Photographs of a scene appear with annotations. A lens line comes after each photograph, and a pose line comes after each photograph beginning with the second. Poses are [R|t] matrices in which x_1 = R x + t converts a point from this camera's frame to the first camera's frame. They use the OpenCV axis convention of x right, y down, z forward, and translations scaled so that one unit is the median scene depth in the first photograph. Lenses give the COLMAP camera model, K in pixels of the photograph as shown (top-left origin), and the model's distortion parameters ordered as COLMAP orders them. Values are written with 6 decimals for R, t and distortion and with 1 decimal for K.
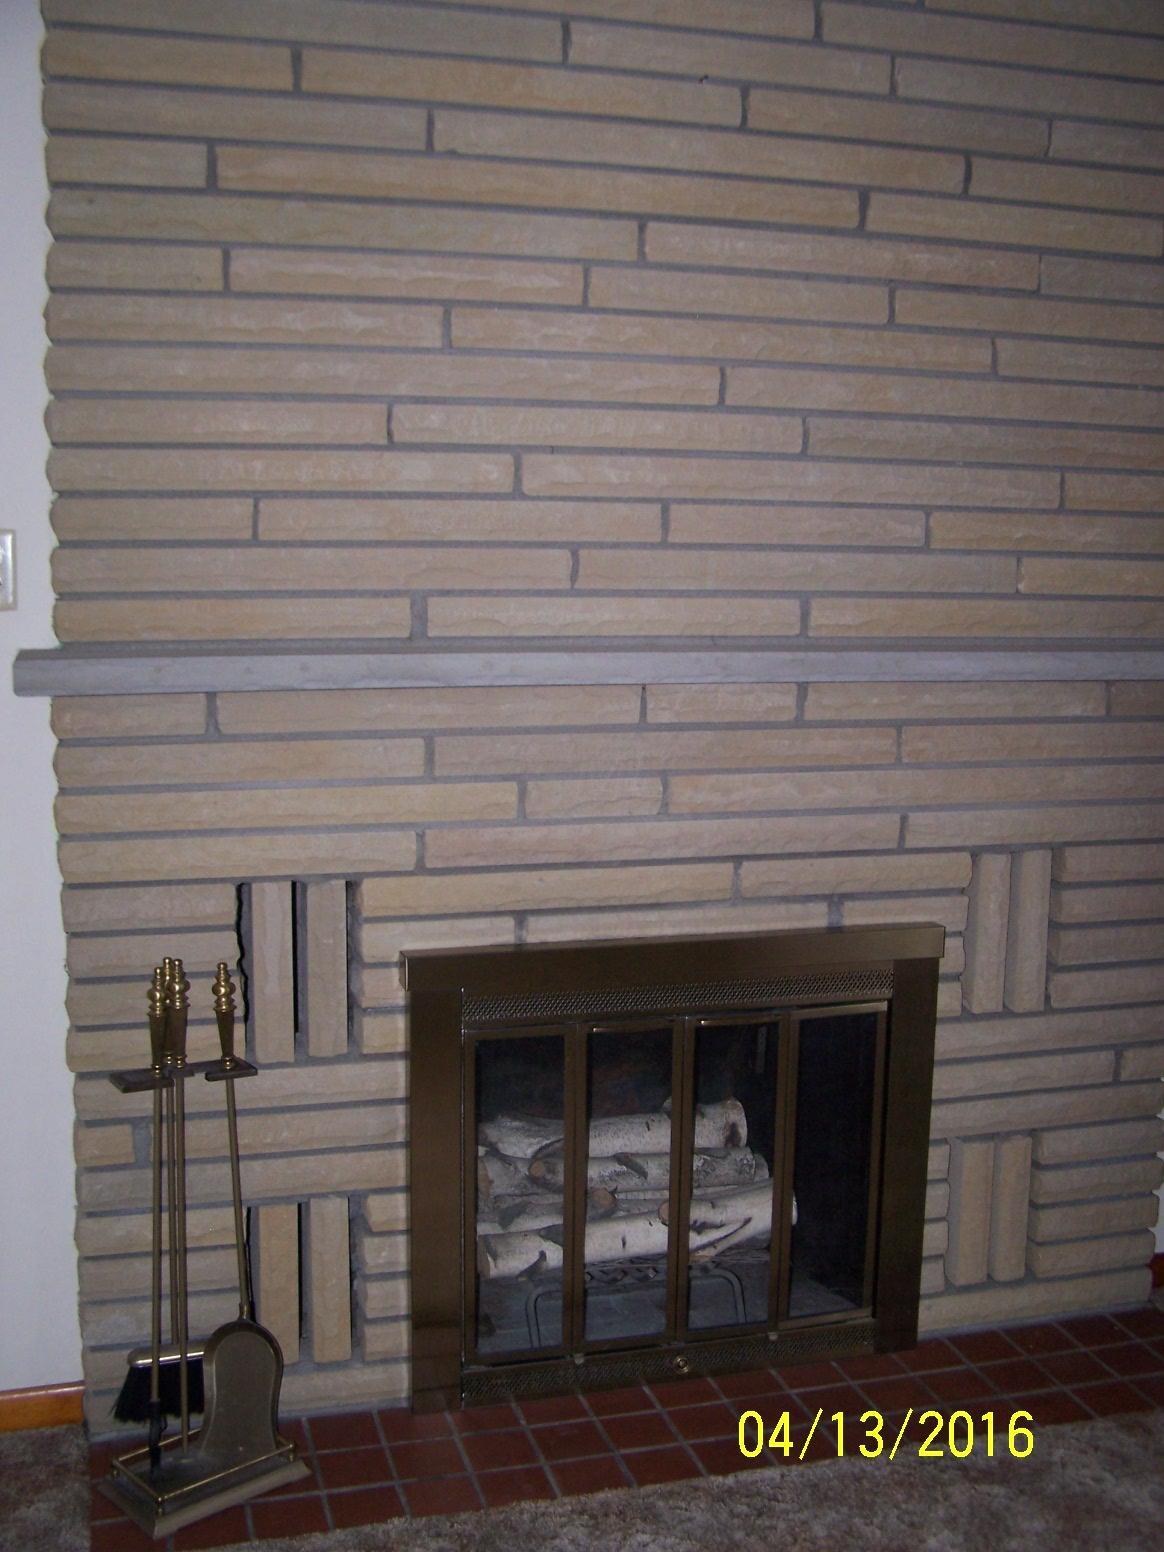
lens RADIAL K [[1722.6, 0, 582.0], [0, 1722.6, 776.0], [0, 0, 1]] dist [-0.199600, 0.274893]
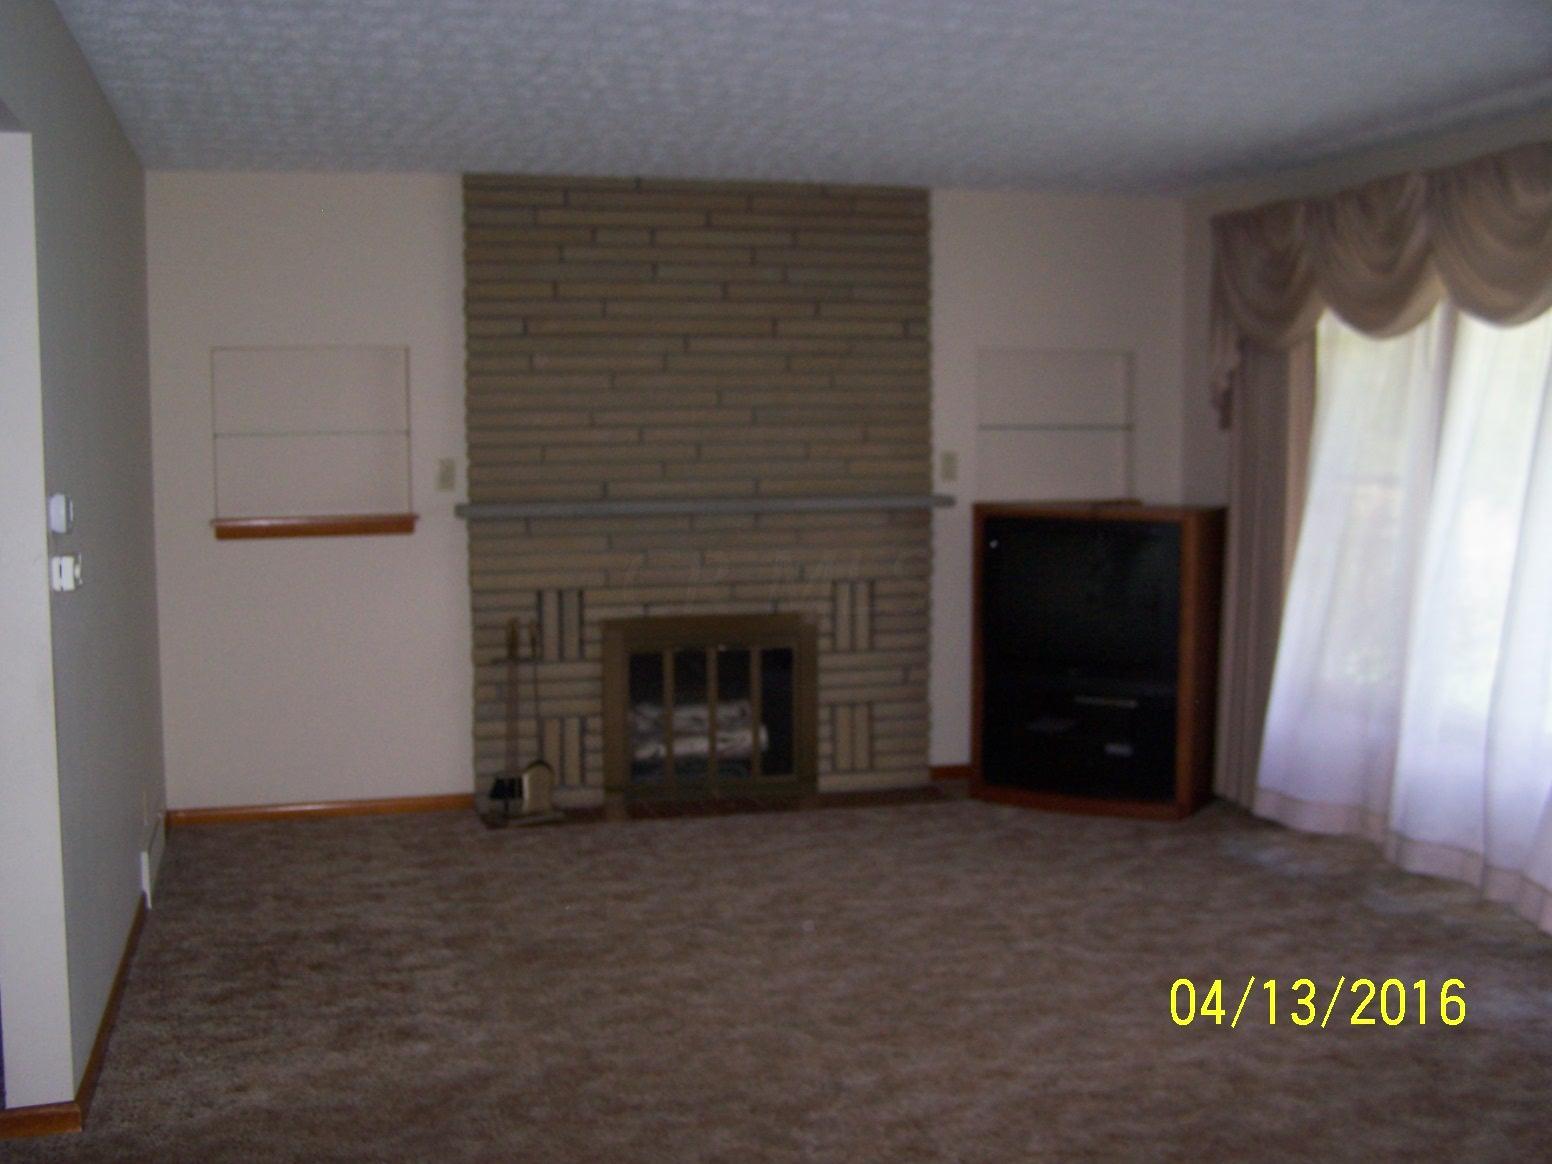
lens RADIAL K [[1722.6, 0, 776.0], [0, 1722.6, 582.0], [0, 0, 1]] dist [-0.199600, 0.274893]
pose [[0.999830, -0.017792, 0.004935, 0.148469], [0.017954, 0.999223, -0.035076, 0.141731], [-0.004308, 0.035158, 0.999372, -1.593709]]
